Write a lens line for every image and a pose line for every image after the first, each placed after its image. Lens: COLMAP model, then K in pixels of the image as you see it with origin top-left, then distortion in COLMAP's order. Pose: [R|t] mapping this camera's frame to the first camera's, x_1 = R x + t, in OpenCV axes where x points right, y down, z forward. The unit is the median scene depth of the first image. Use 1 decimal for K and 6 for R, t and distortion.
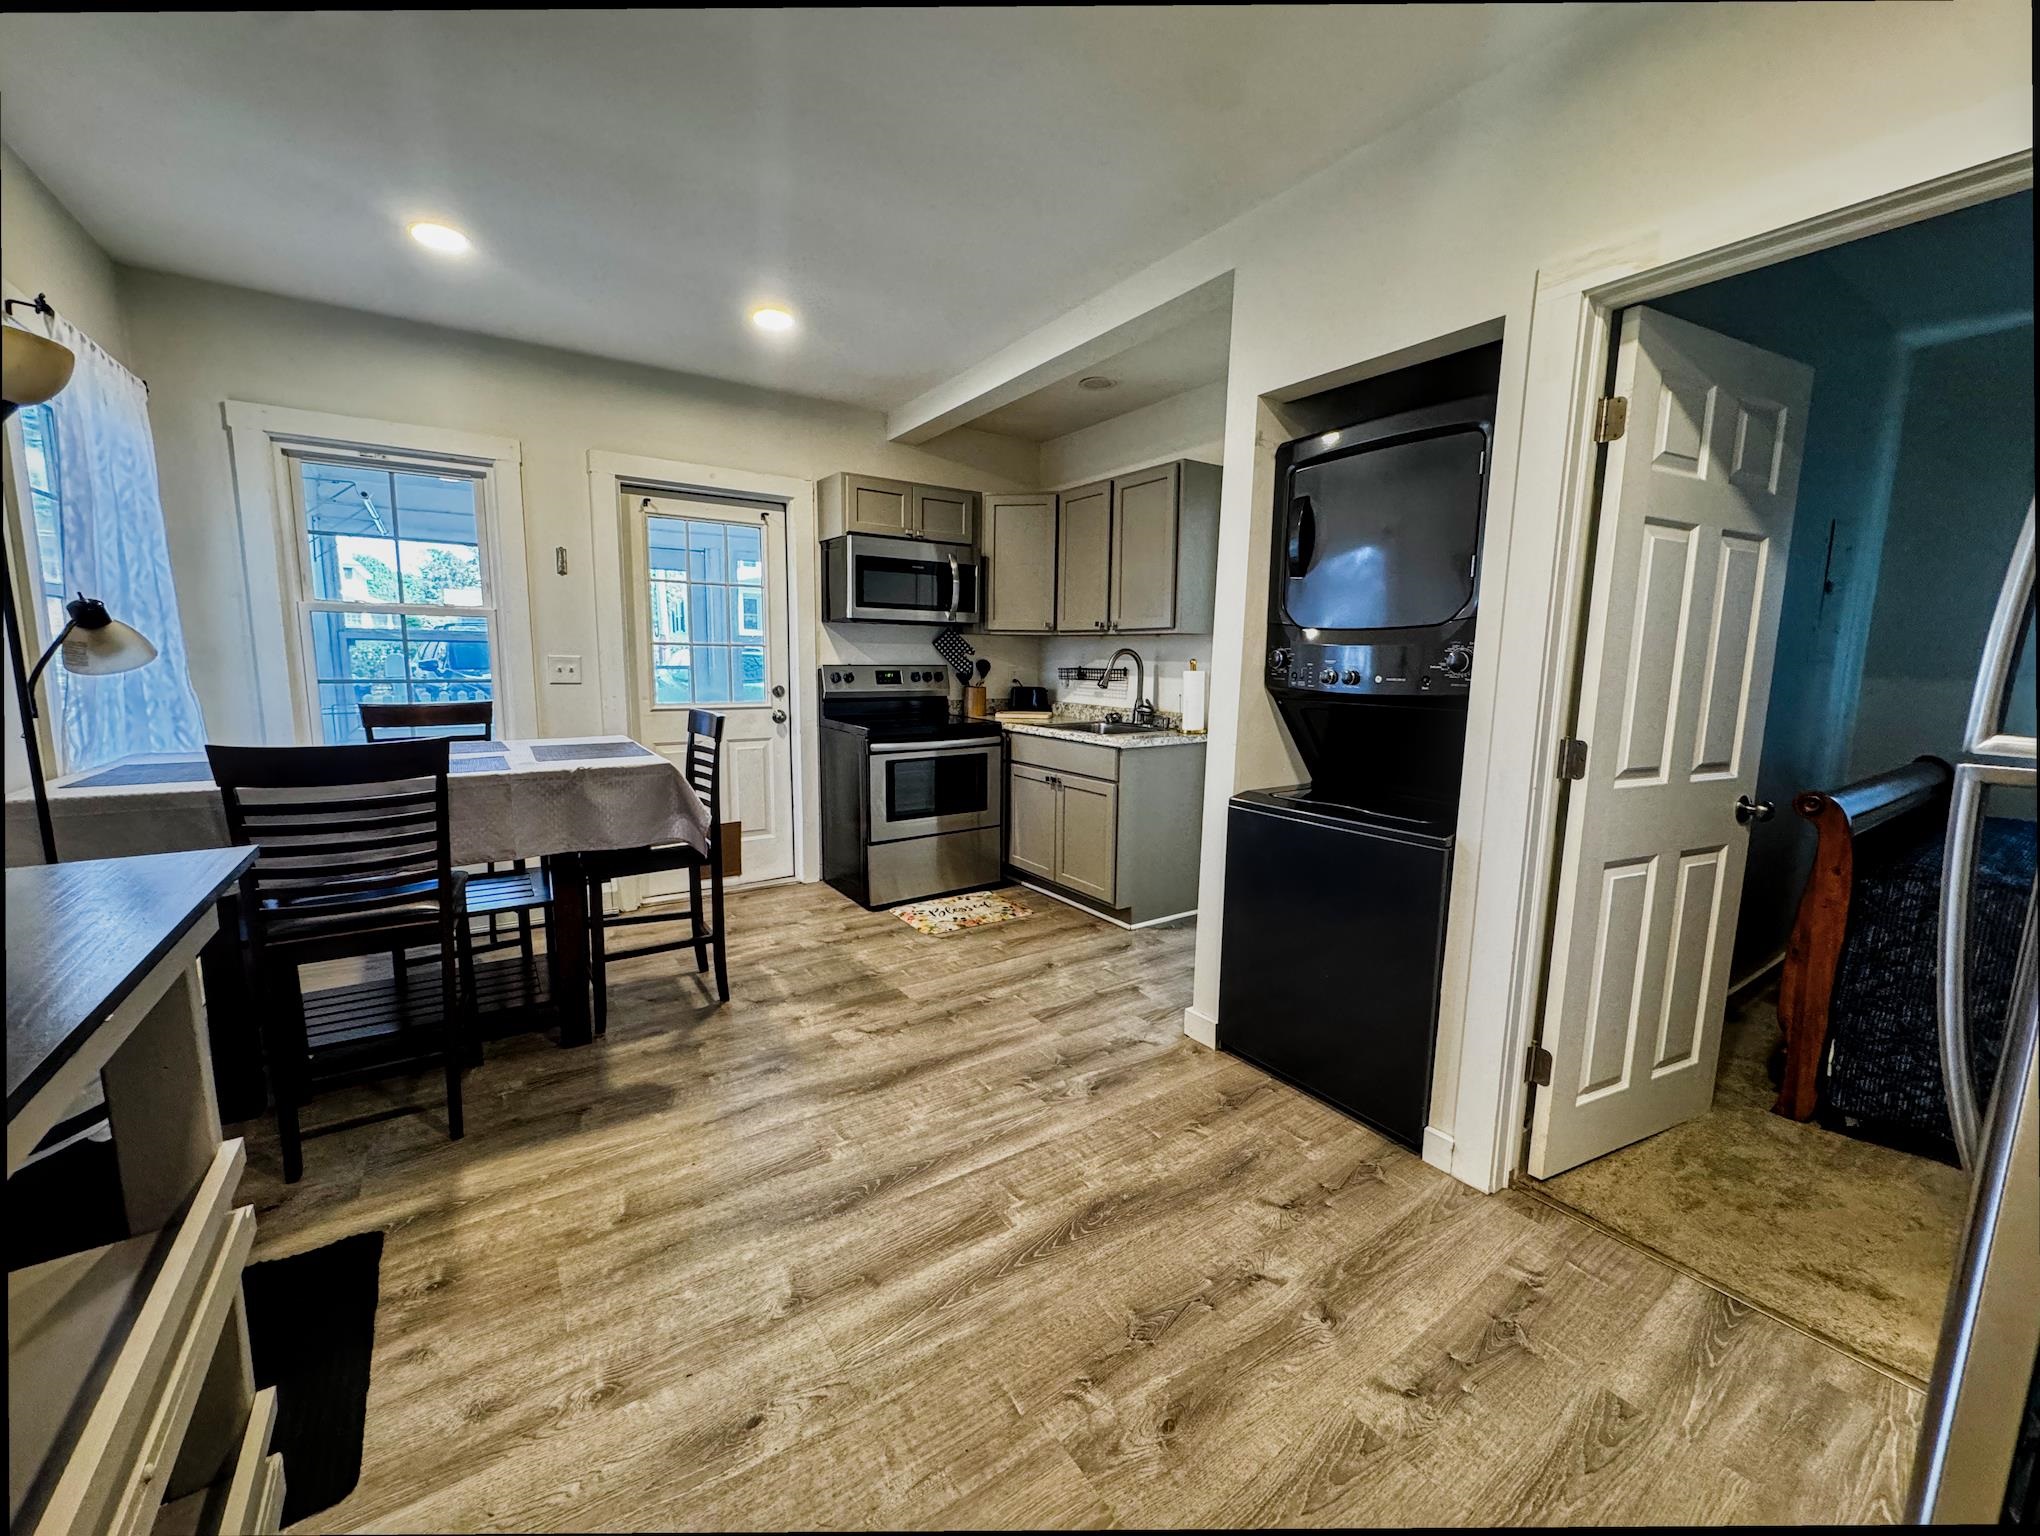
lens RADIAL K [[804.7, 0, 1021.9], [0, 804.7, 771.2], [0, 0, 1]] dist [-0.003603, -0.000251]
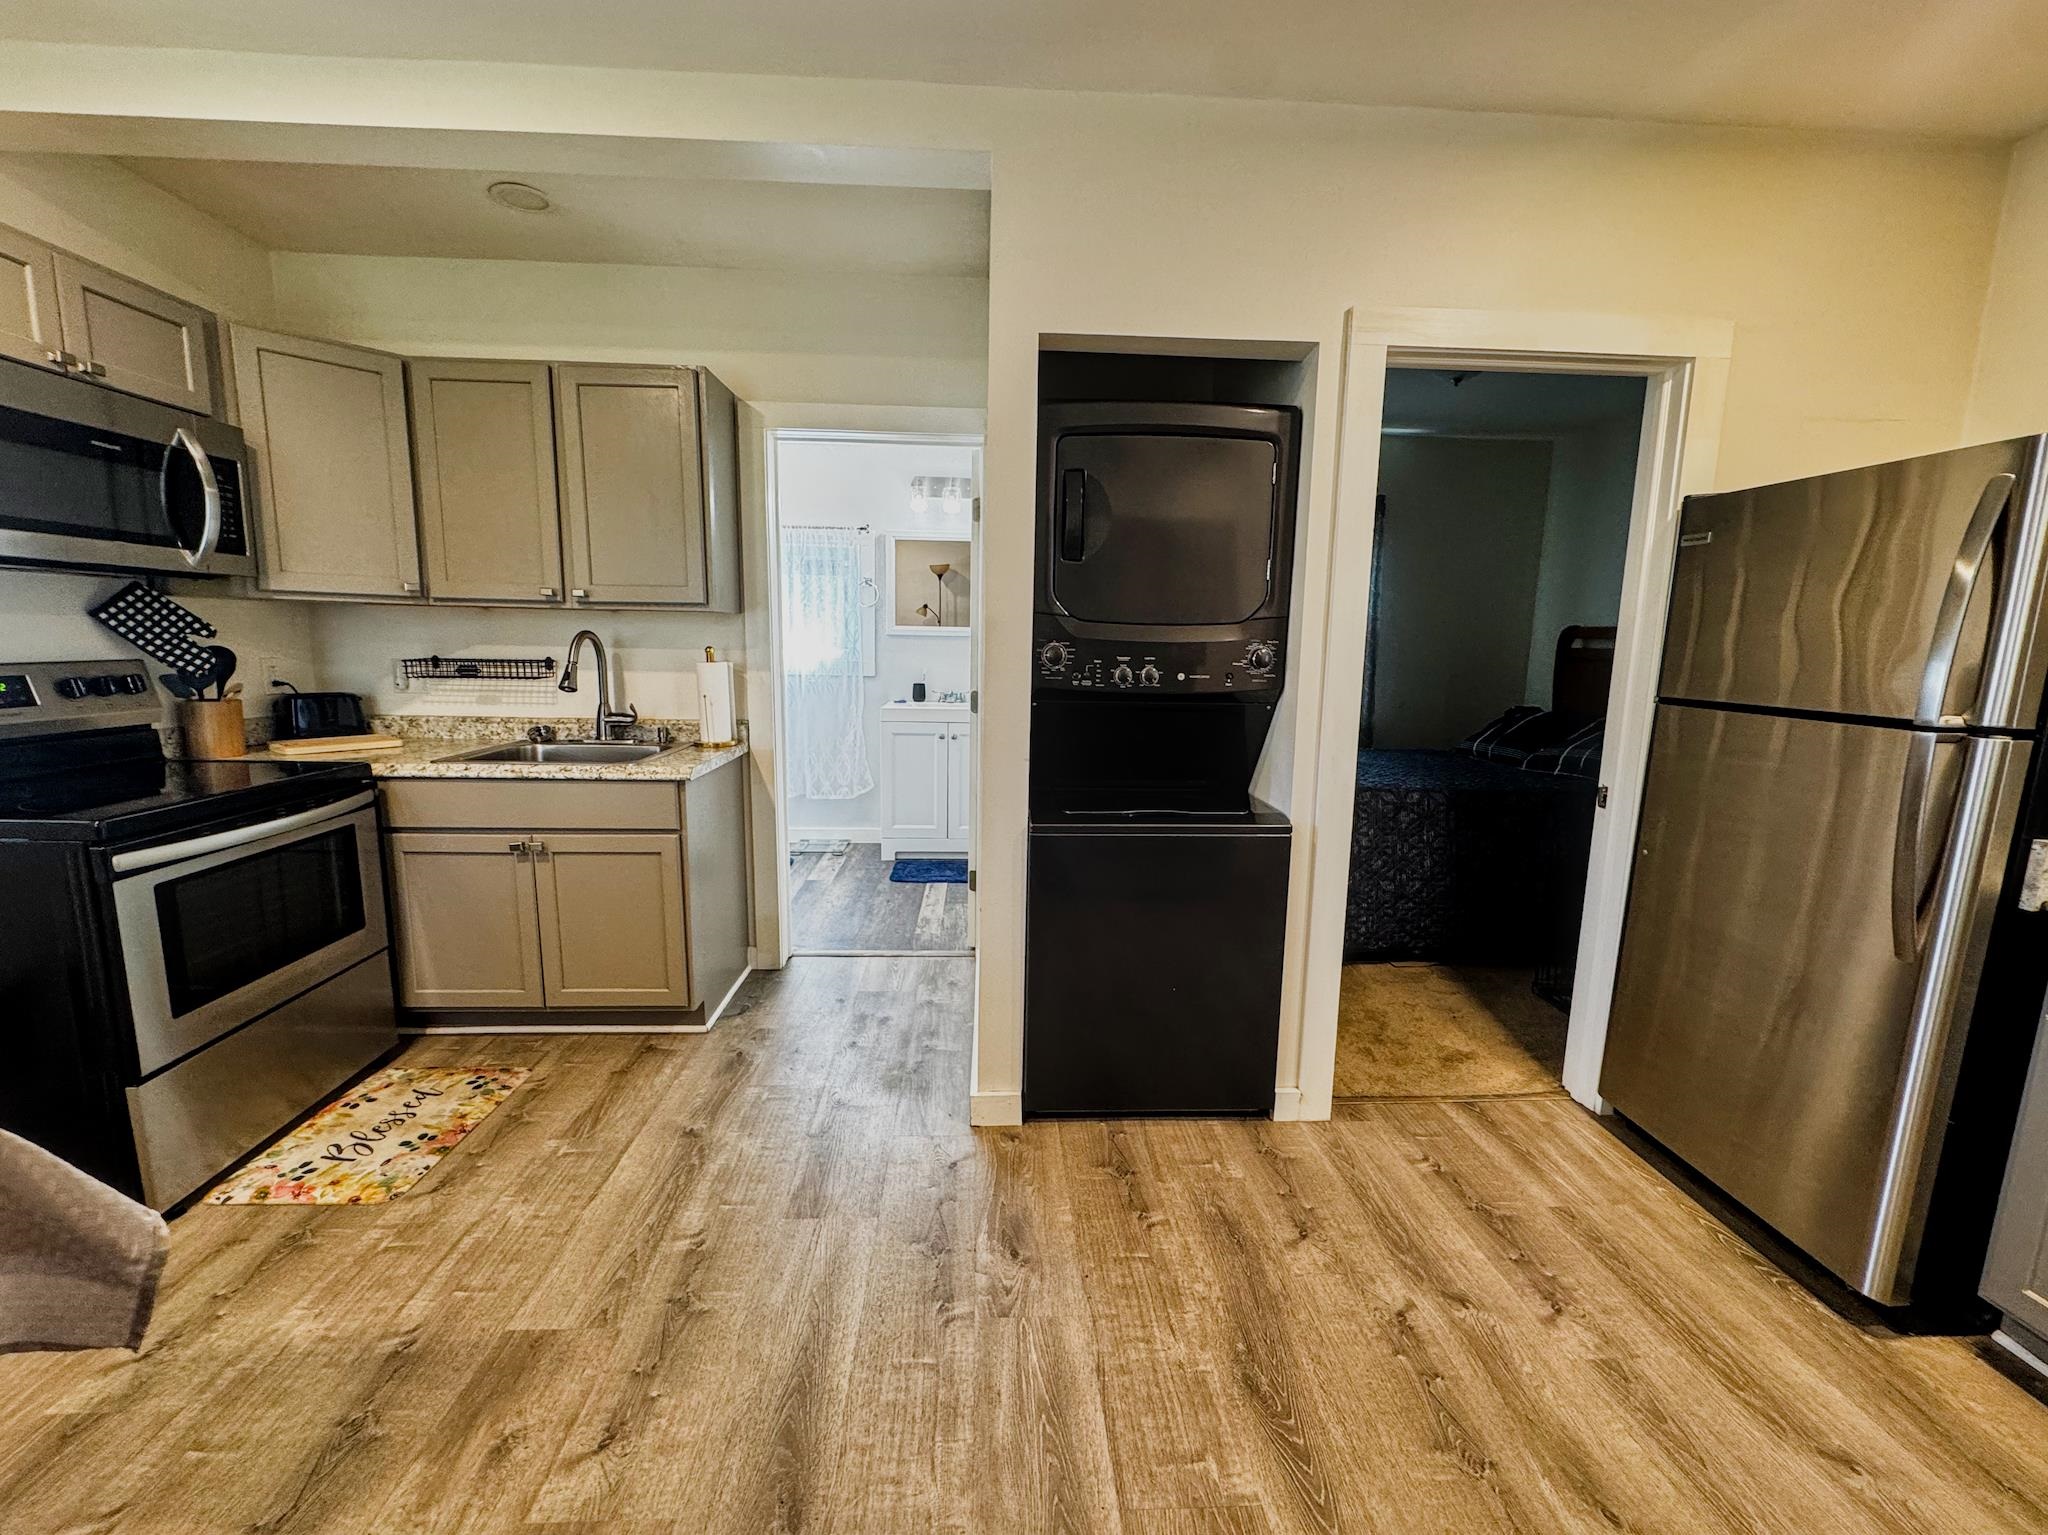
lens RADIAL K [[830.5, 0, 1020.2], [0, 830.5, 770.2], [0, 0, 1]] dist [-0.004021, 0.000652]
pose [[0.524030, -0.135707, 0.840819, -0.359293], [0.109339, 0.989775, 0.091604, -0.079883], [-0.844652, 0.043931, 0.533510, 0.435666]]
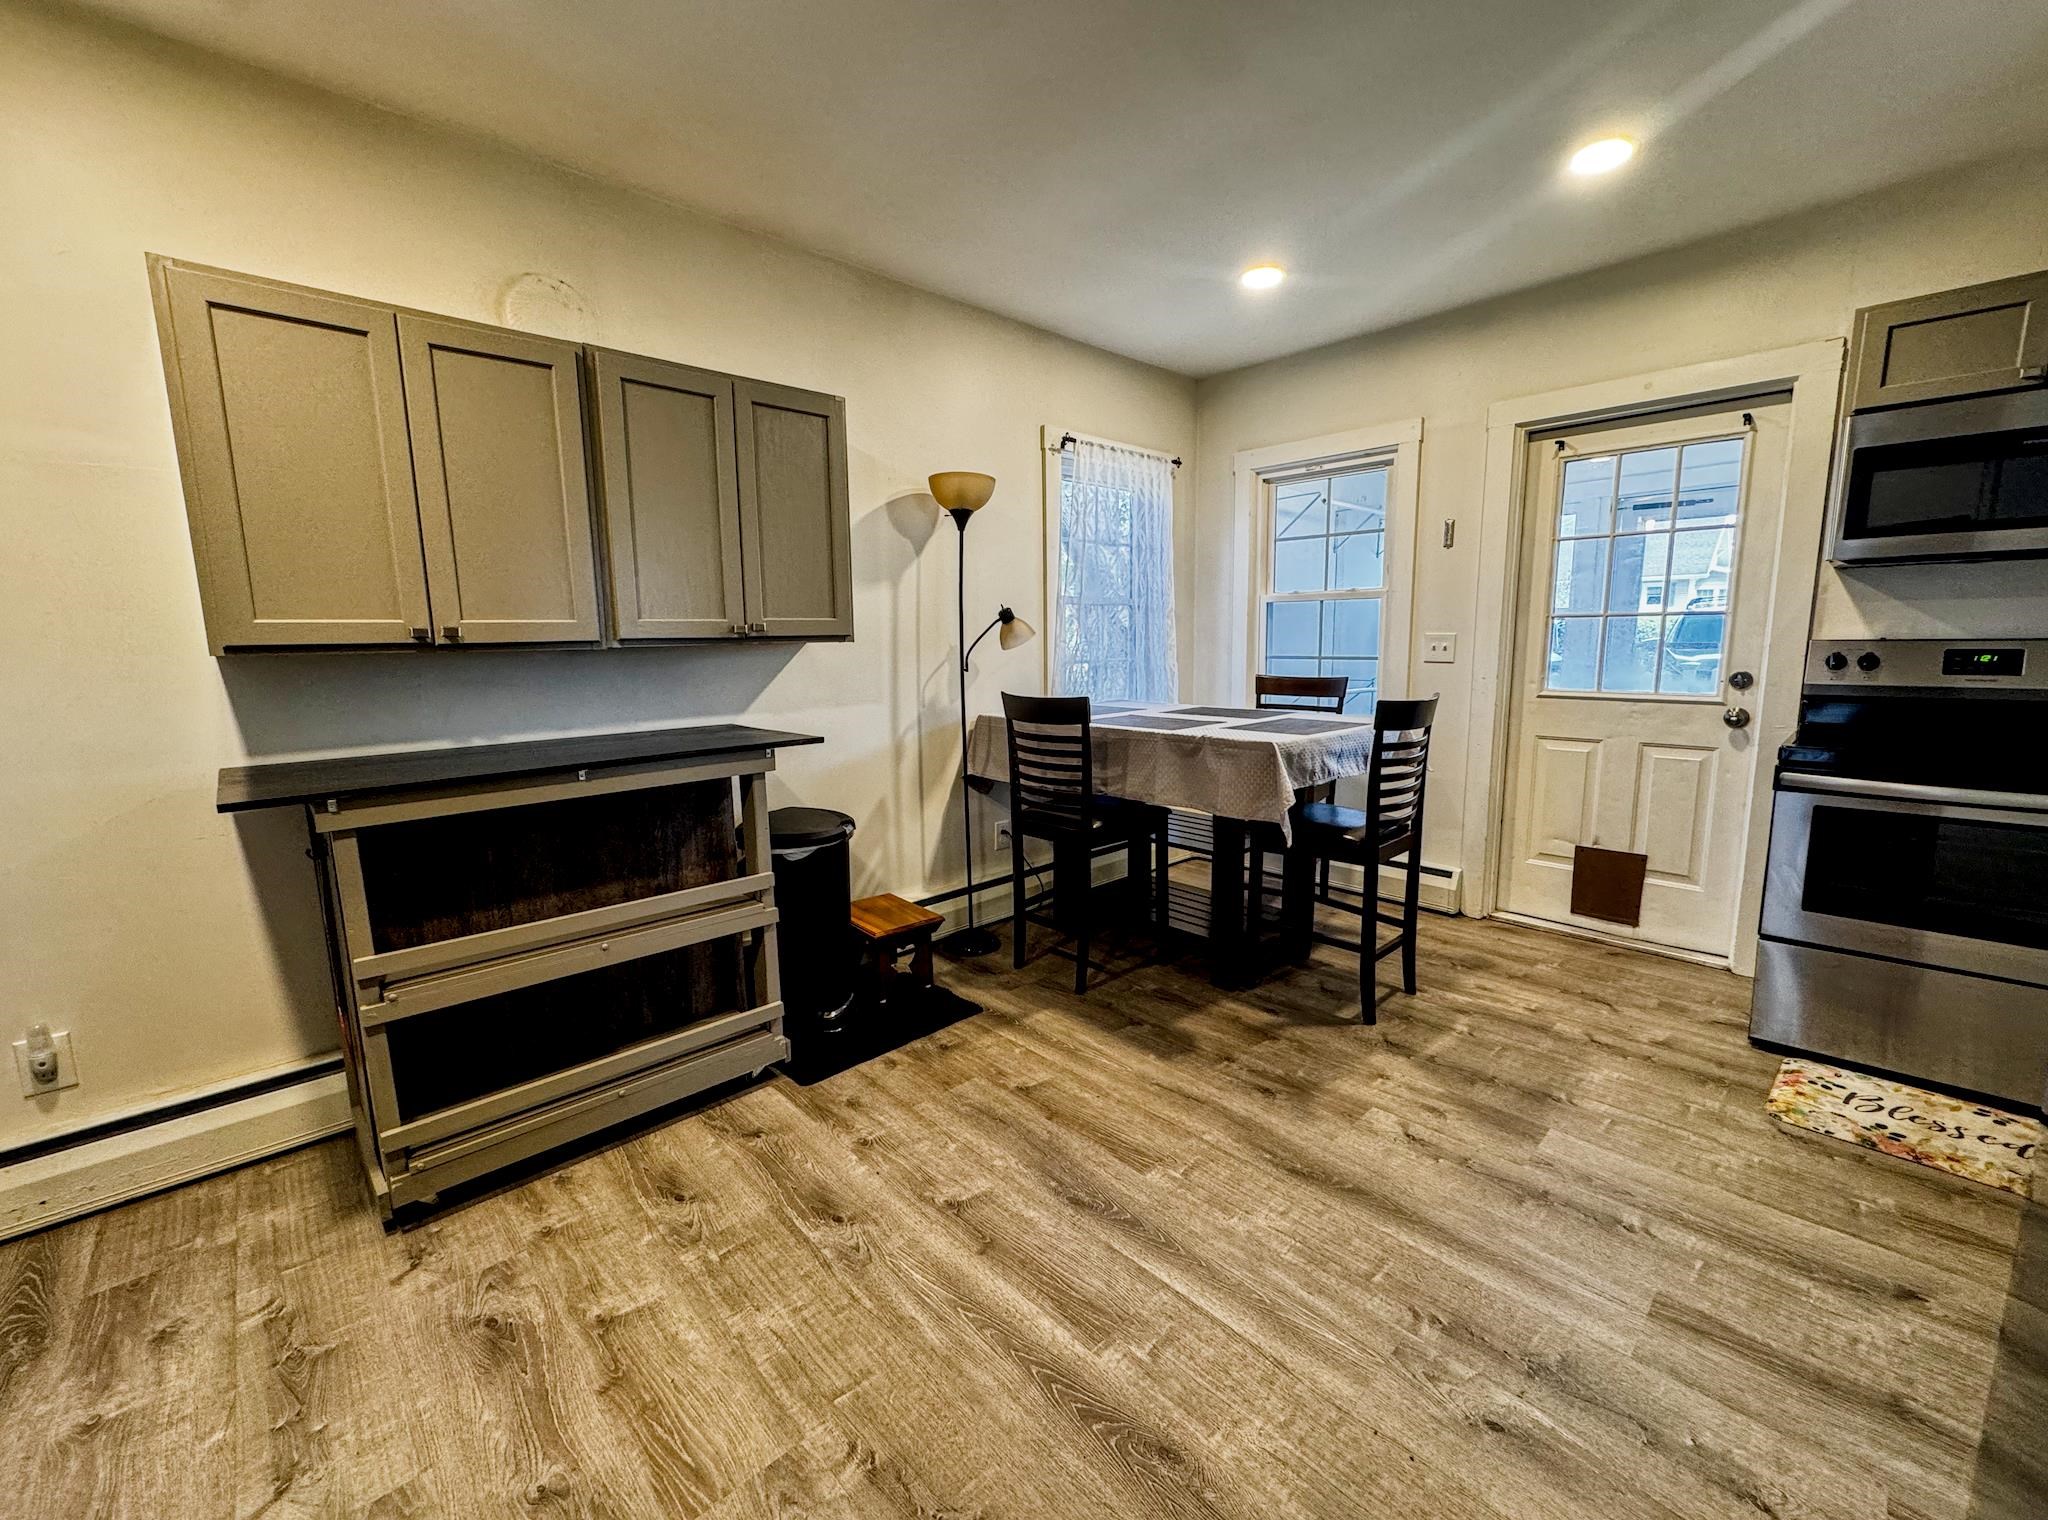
lens RADIAL K [[830.5, 0, 1021.7], [0, 830.5, 762.3], [0, 0, 1]] dist [-0.004021, 0.000652]
pose [[0.150460, 0.133182, -0.979604, 0.395824], [-0.124616, 0.985536, 0.114848, -0.049847], [0.980731, 0.104795, 0.164880, 0.417967]]
